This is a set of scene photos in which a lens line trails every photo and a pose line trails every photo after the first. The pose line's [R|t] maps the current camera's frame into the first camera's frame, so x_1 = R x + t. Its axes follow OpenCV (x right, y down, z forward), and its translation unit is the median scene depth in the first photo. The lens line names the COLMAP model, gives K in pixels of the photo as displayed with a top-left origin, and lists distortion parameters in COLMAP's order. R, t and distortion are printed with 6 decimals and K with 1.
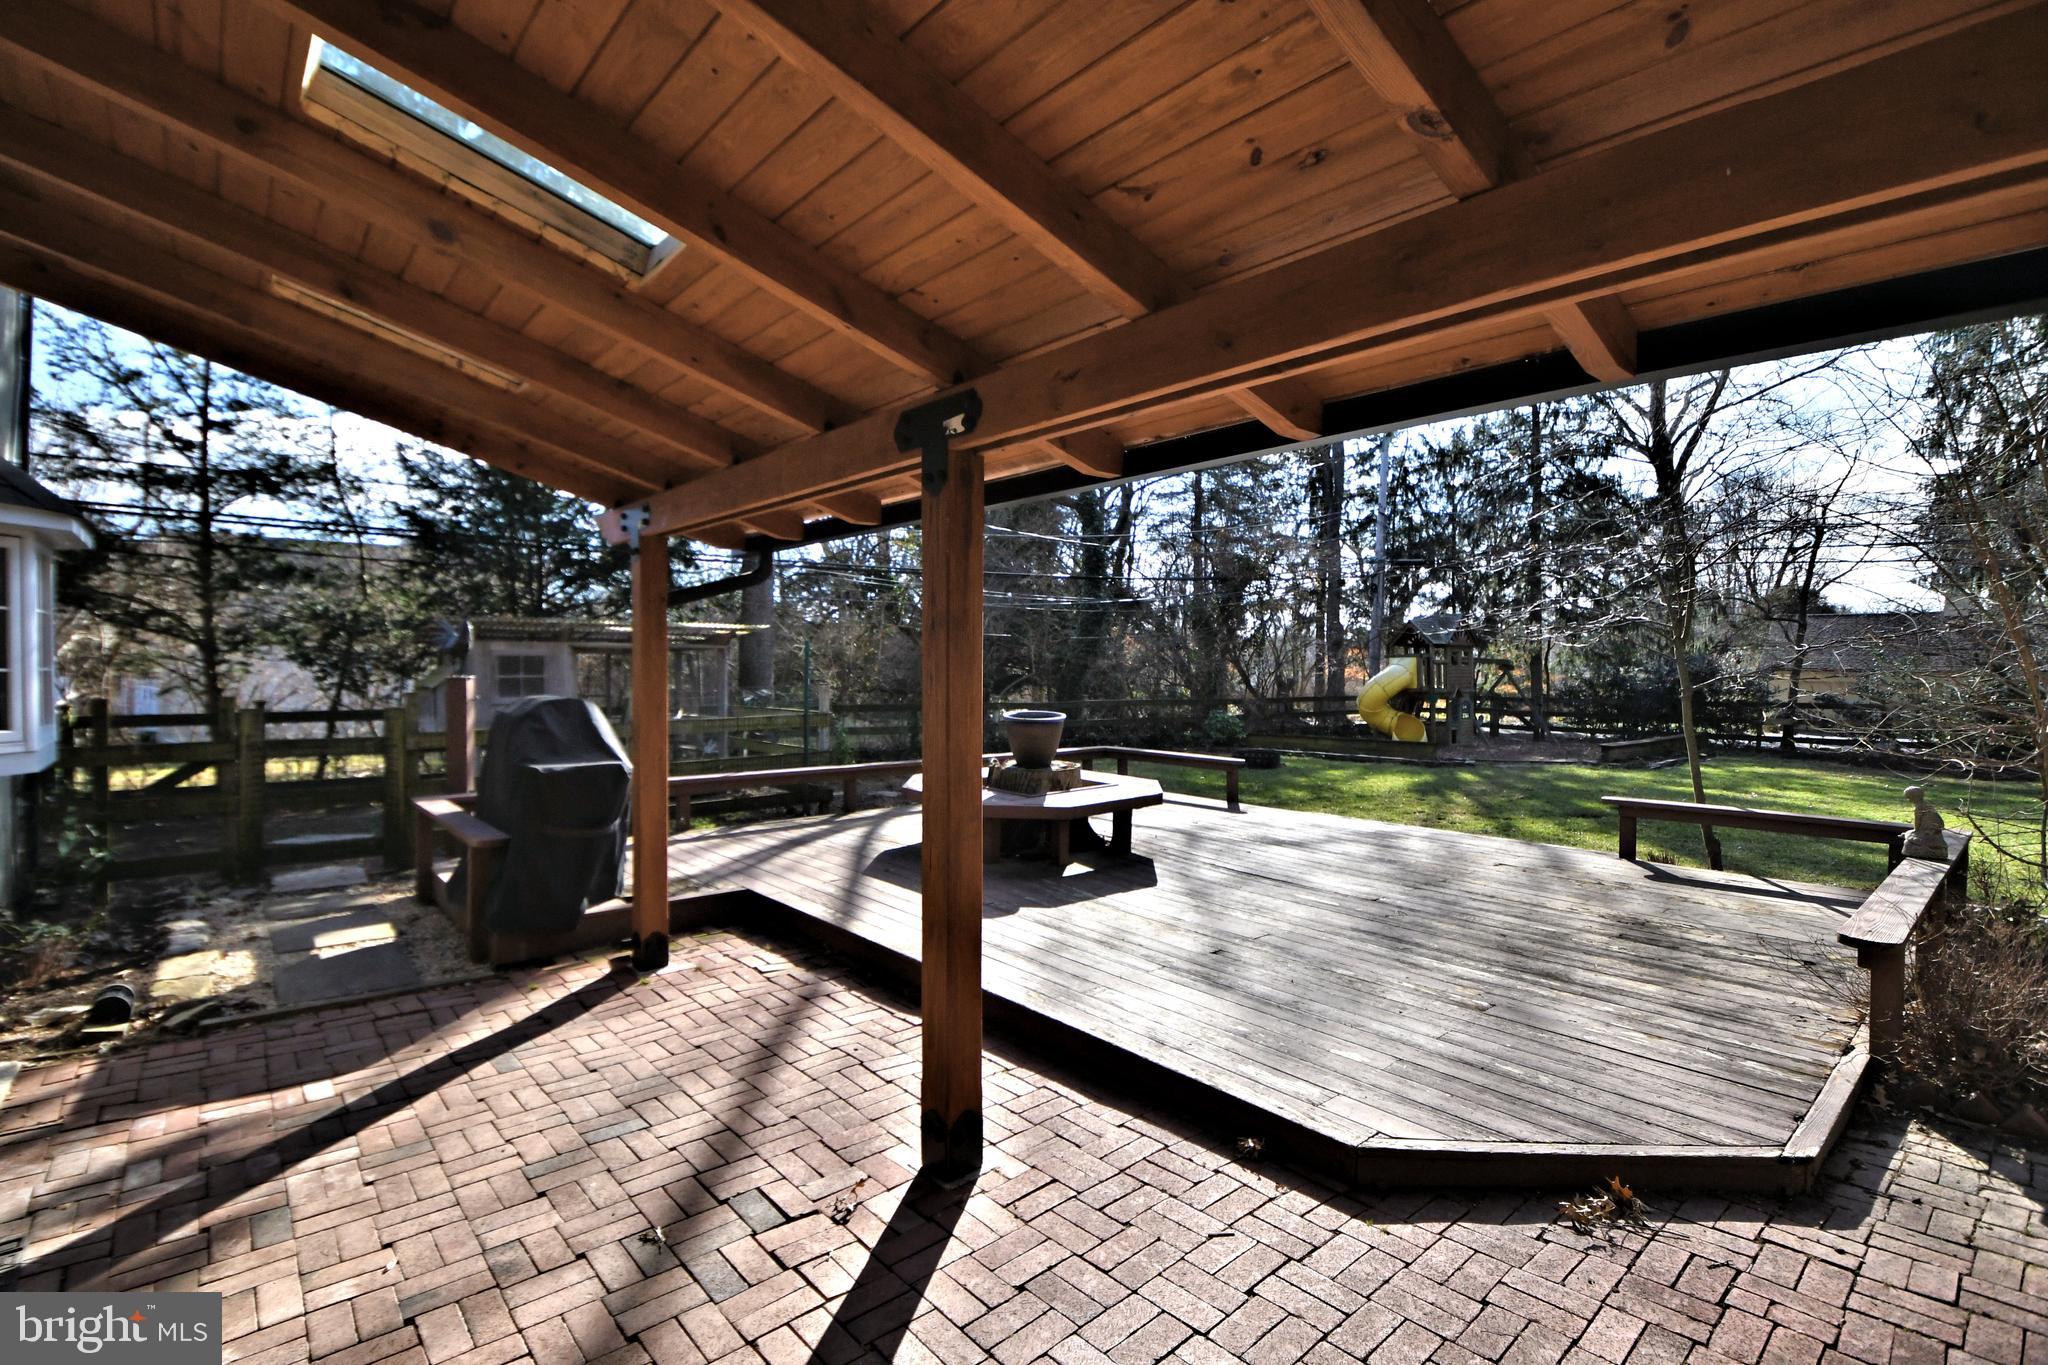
lens RADIAL K [[950.0, 0, 1024.0], [0, 950.0, 682.5], [0, 0, 1]] dist [-0.000106, -0.000311]
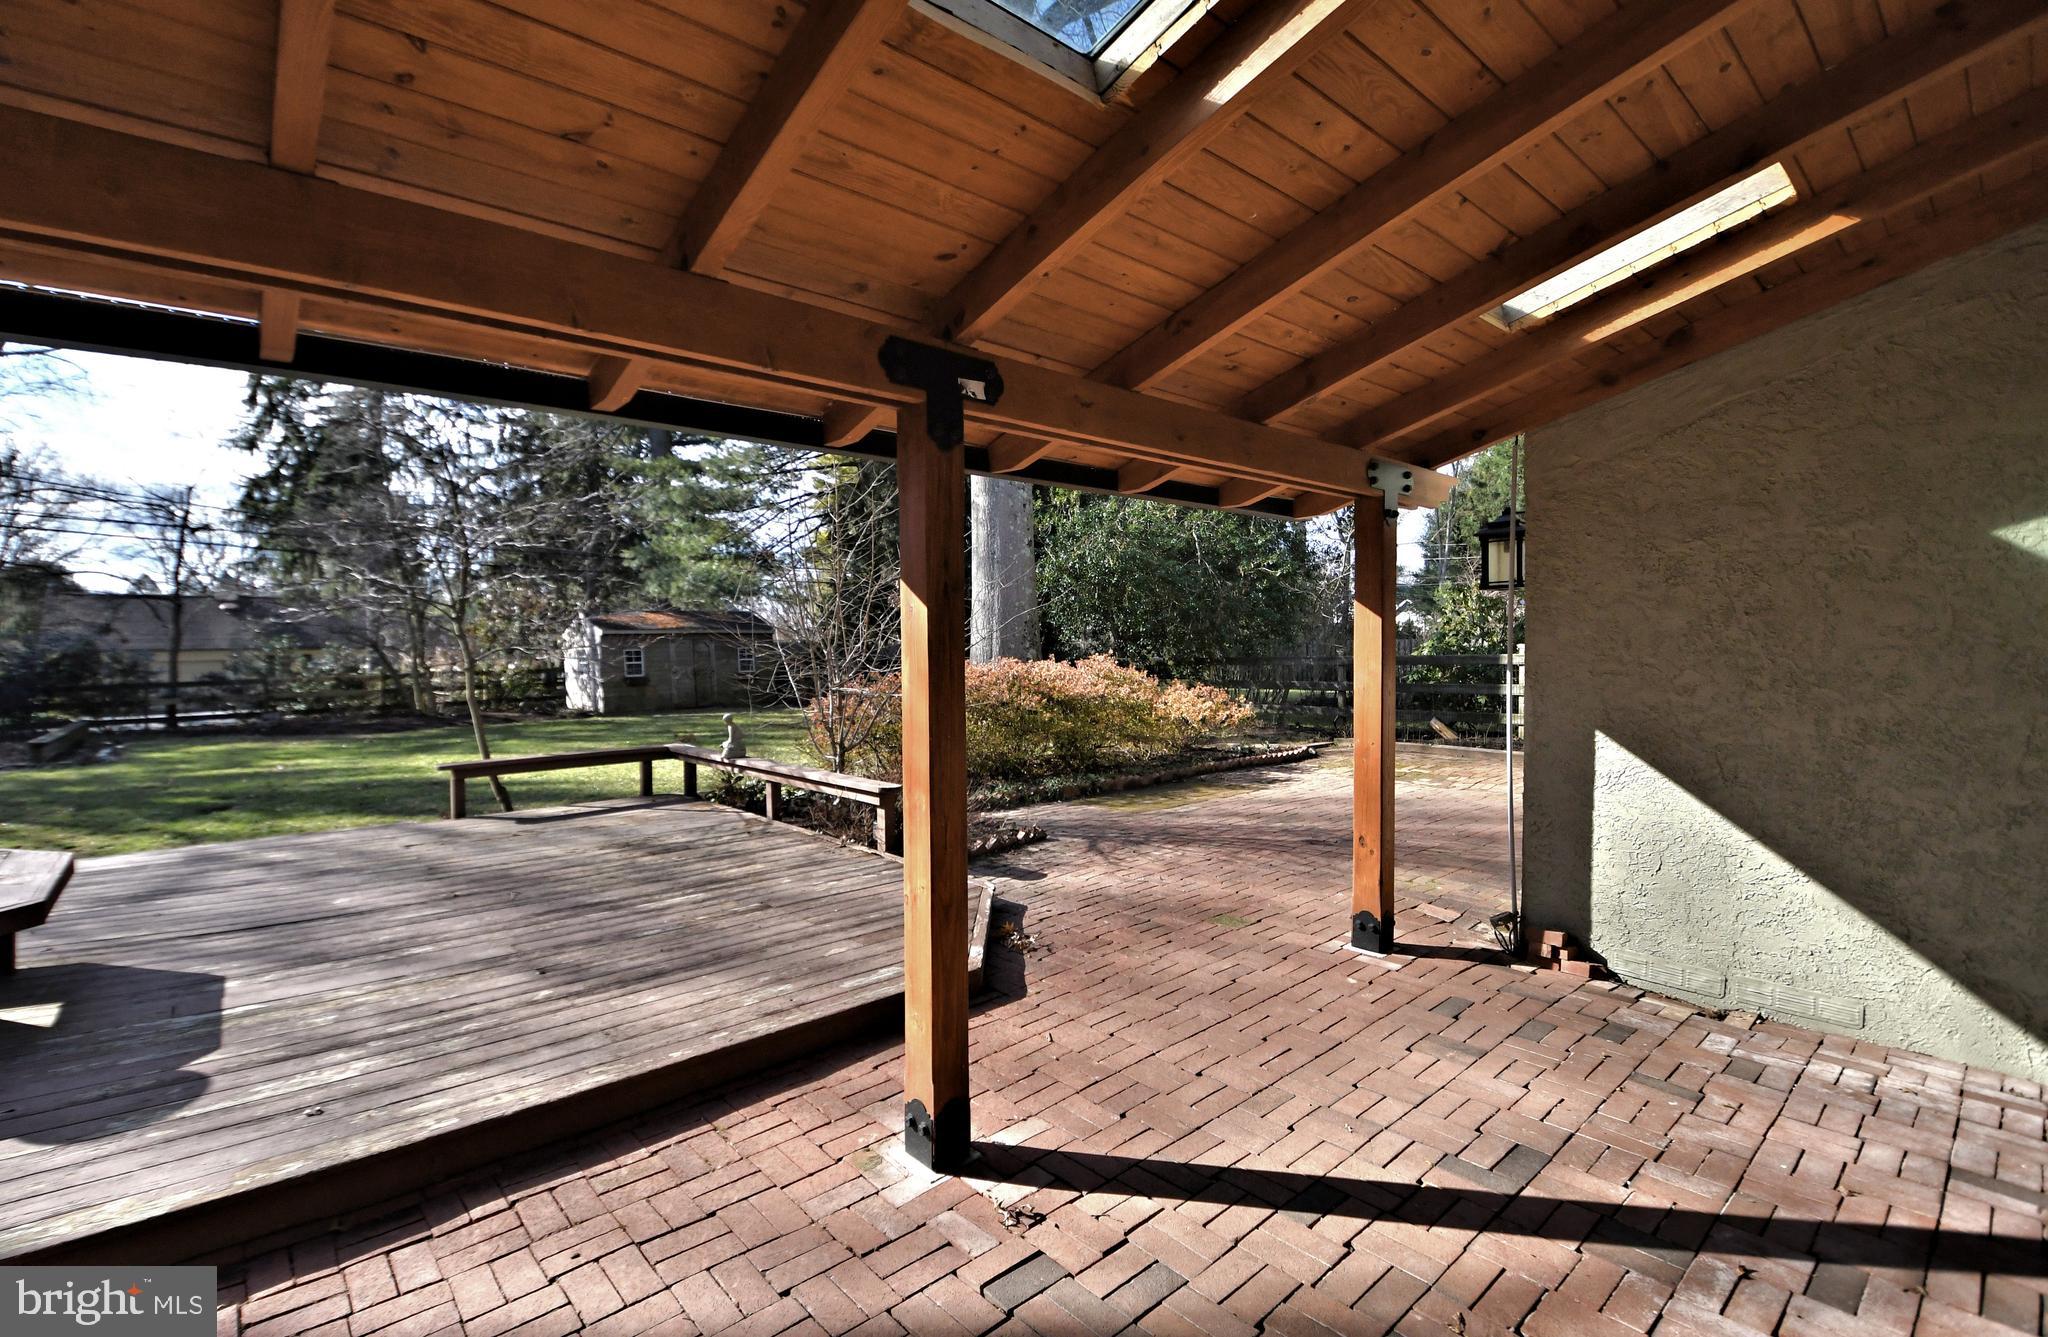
lens RADIAL K [[876.8, 0, 1024.0], [0, 876.8, 668.5], [0, 0, 1]] dist [-0.000659, -0.000149]
pose [[0.021720, -0.043138, 0.998833, -0.595138], [0.034546, 0.998504, 0.042372, -0.009617], [-0.999167, 0.033586, 0.023177, 0.557450]]
